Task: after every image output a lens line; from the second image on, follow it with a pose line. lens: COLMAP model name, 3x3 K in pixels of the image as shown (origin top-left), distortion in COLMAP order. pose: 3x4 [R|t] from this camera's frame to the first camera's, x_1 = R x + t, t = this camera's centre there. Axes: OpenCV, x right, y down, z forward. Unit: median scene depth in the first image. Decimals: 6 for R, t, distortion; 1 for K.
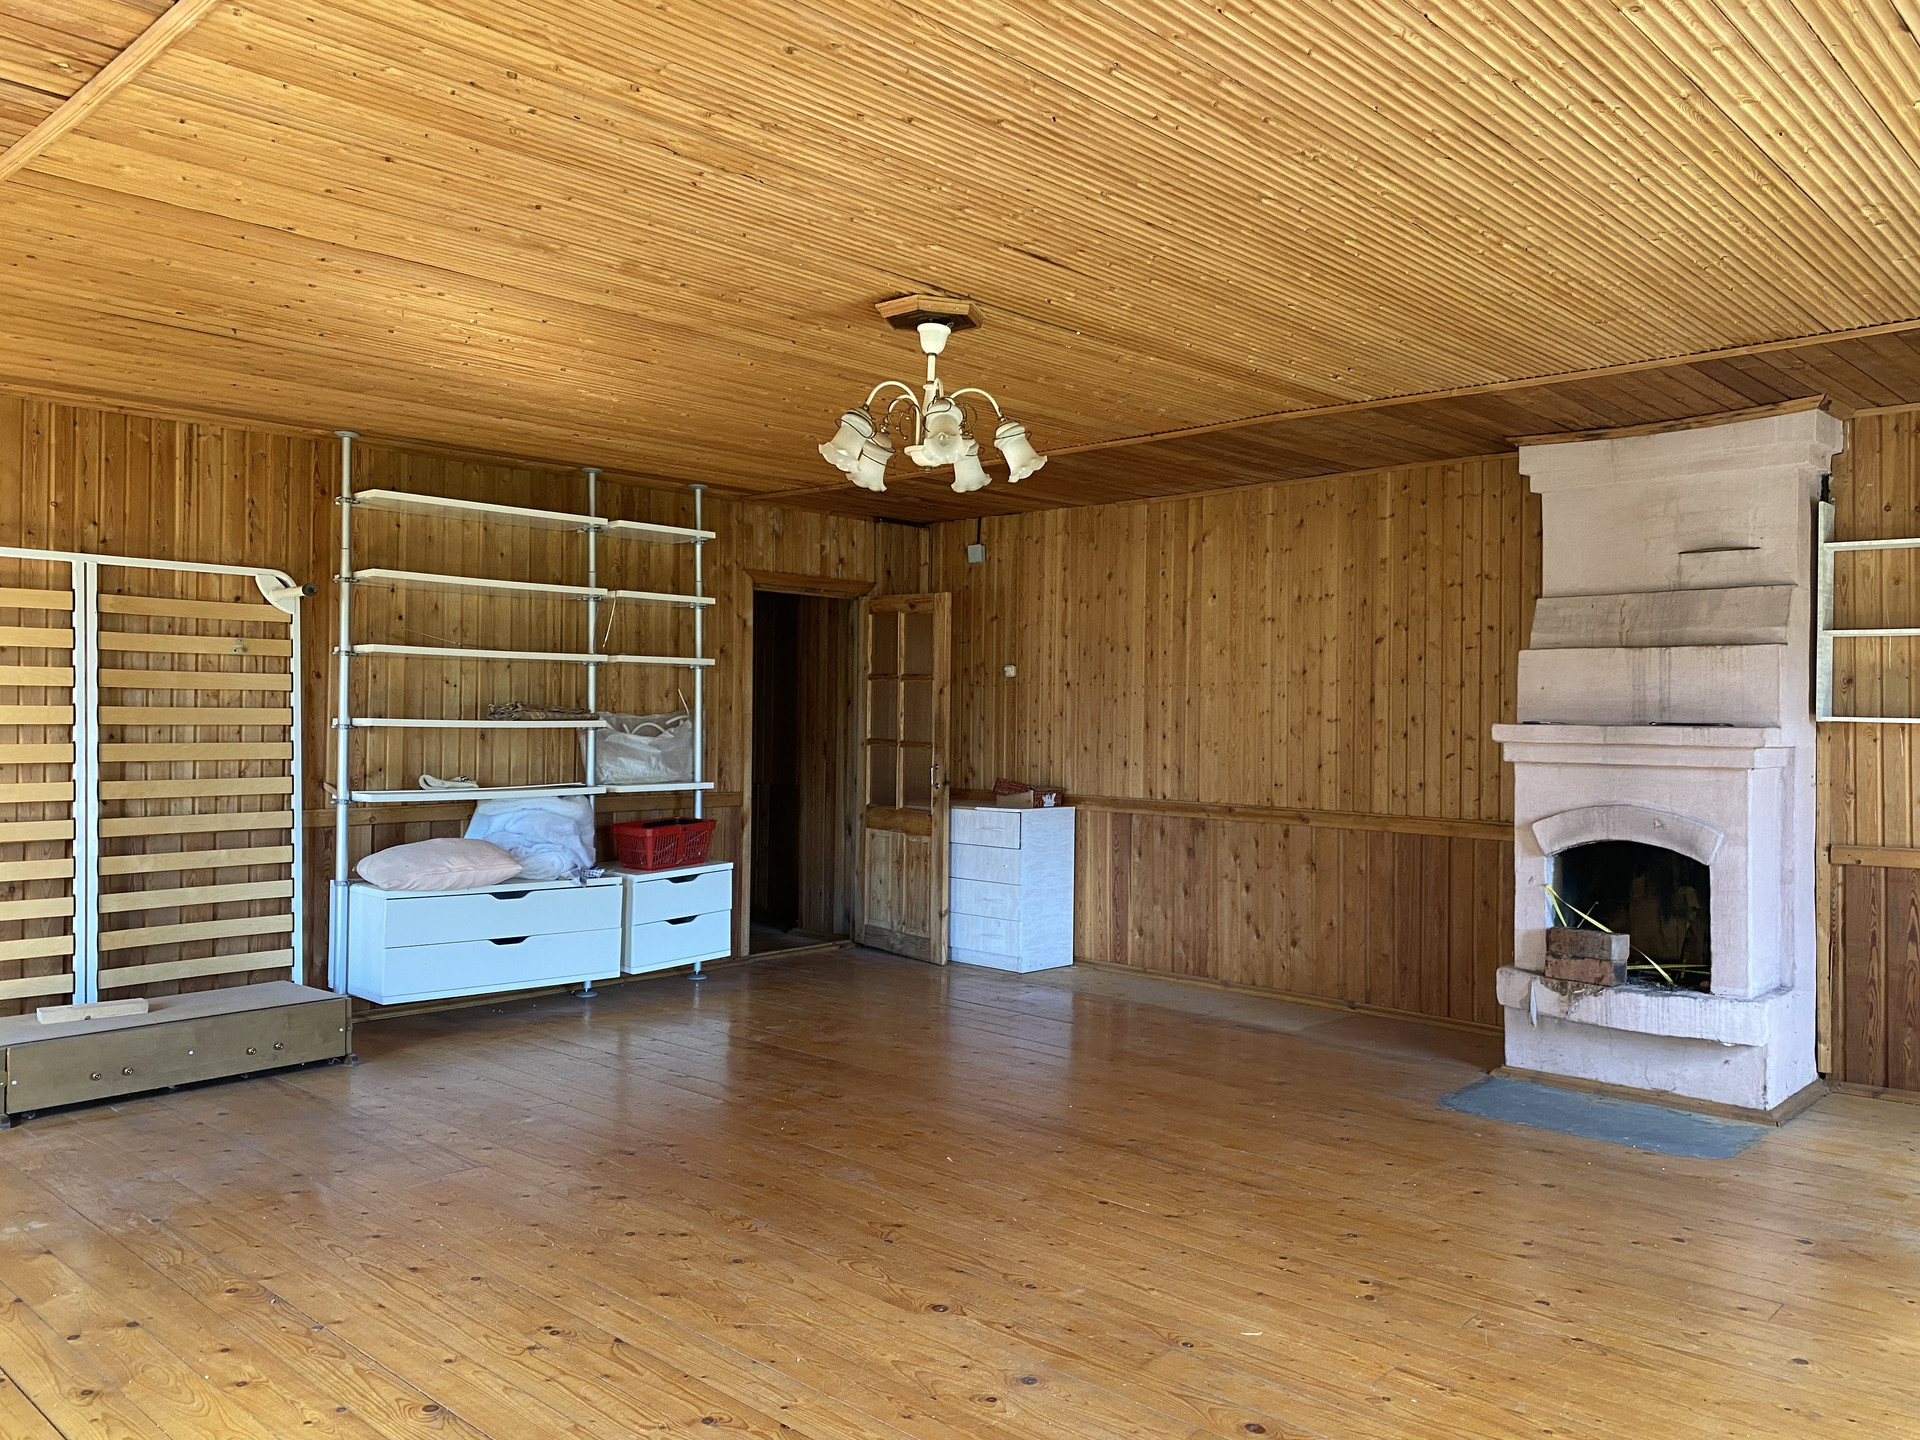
lens RADIAL K [[1473.8, 0, 961.6], [0, 1473.8, 717.1], [0, 0, 1]] dist [0.002128, -0.005559]
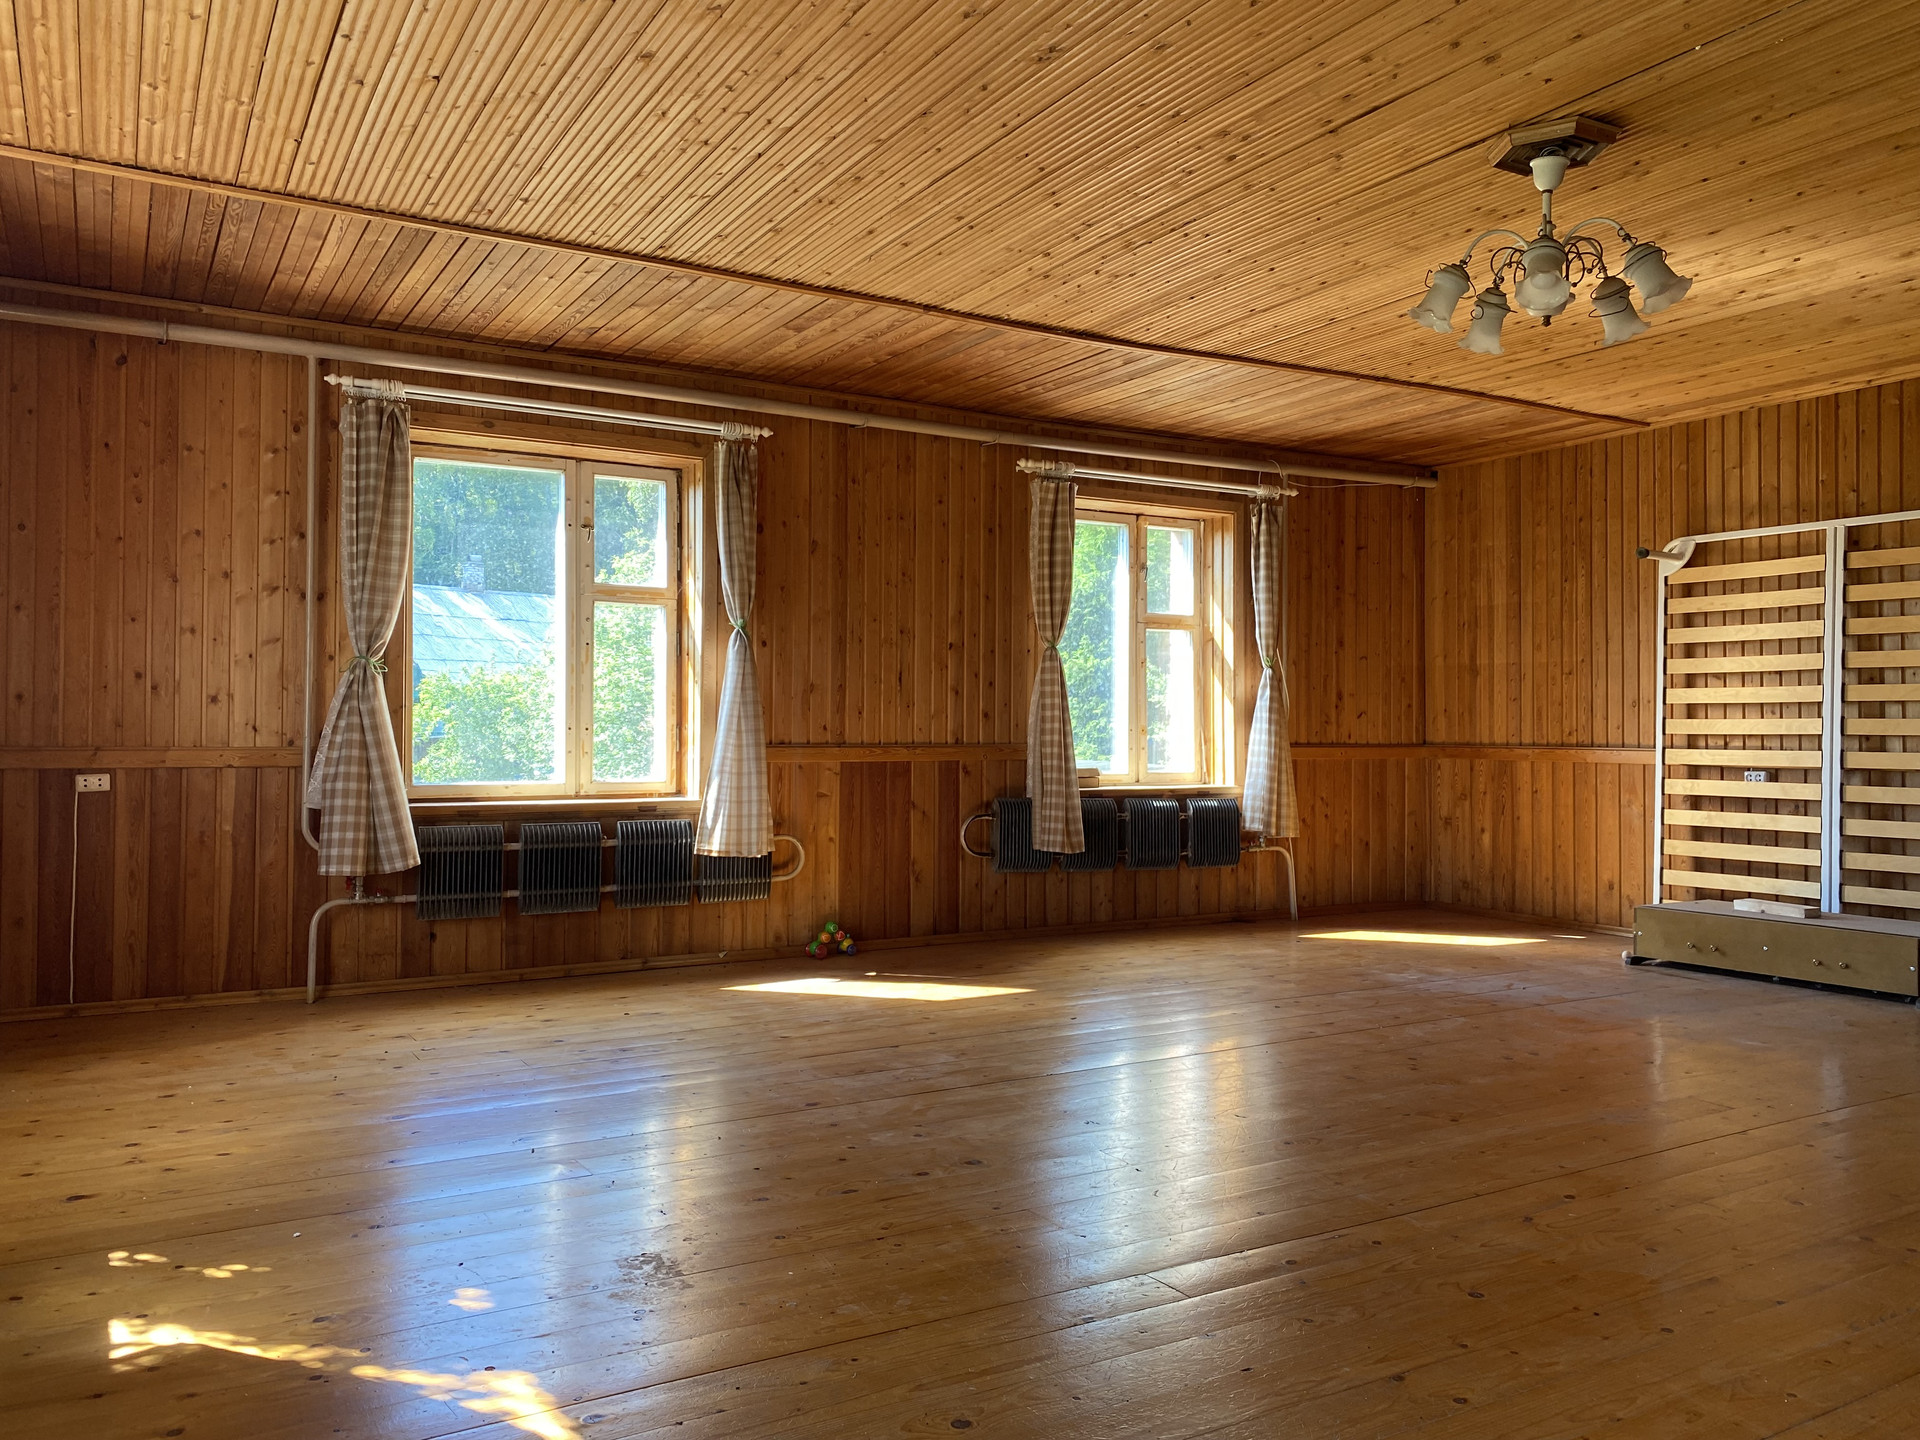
lens RADIAL K [[1473.8, 0, 967.3], [0, 1473.8, 716.4], [0, 0, 1]] dist [0.002128, -0.005559]
pose [[-0.271292, -0.016191, -0.962361, 0.692293], [-0.006090, 0.999867, -0.015105, 0.064101], [0.962478, 0.001763, -0.271354, 0.663909]]
